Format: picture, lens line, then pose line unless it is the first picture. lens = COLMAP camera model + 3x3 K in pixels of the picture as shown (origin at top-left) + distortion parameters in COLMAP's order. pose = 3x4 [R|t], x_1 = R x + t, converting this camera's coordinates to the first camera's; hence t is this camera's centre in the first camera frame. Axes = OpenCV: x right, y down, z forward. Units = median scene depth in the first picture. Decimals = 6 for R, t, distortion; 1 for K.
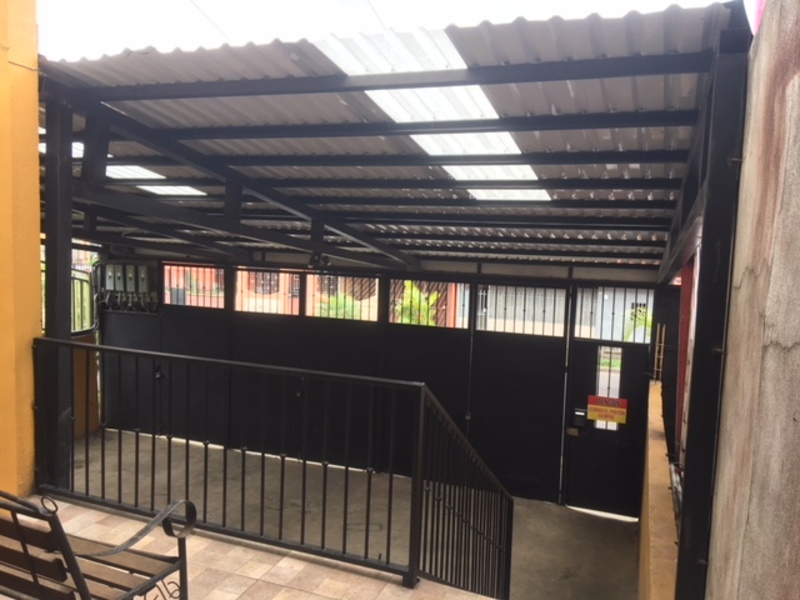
lens RADIAL K [[672.6, 0, 402.8], [0, 672.6, 297.2], [0, 0, 1]] dist [-0.005336, -0.008841]
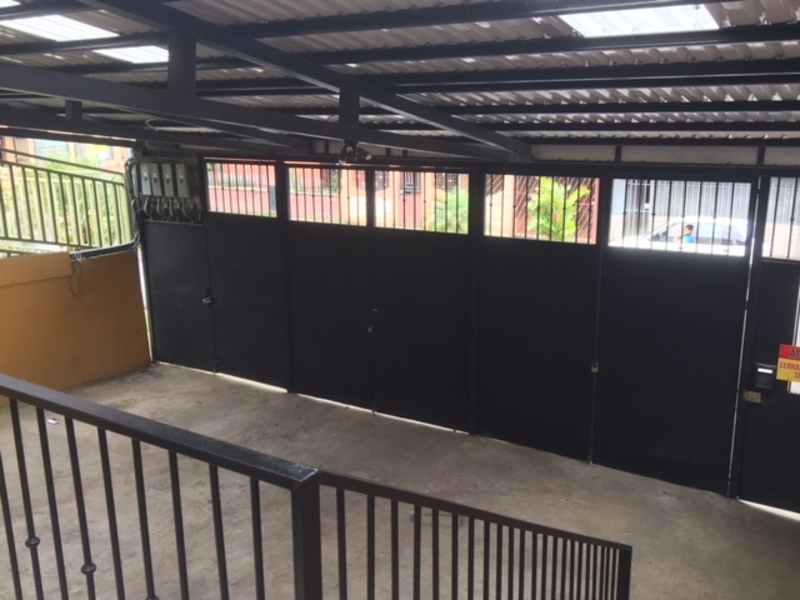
lens RADIAL K [[758.7, 0, 401.8], [0, 758.7, 302.7], [0, 0, 1]] dist [0.012278, 0.000000]
pose [[0.979115, 0.007740, -0.203162, 0.059117], [0.022512, 0.989003, 0.146172, -0.011614], [0.202059, -0.147693, 0.968173, 0.192718]]
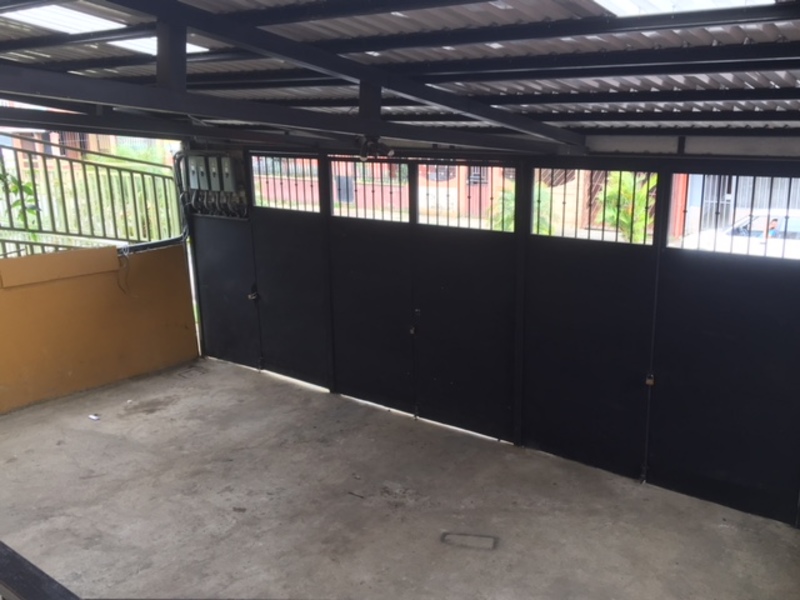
lens RADIAL K [[758.7, 0, 402.1], [0, 758.7, 304.4], [0, 0, 1]] dist [0.012278, 0.000000]
pose [[0.953823, 0.026294, -0.299216, 0.085808], [0.023486, 0.986583, 0.161564, -0.018578], [0.299449, -0.161131, 0.940408, 0.246561]]
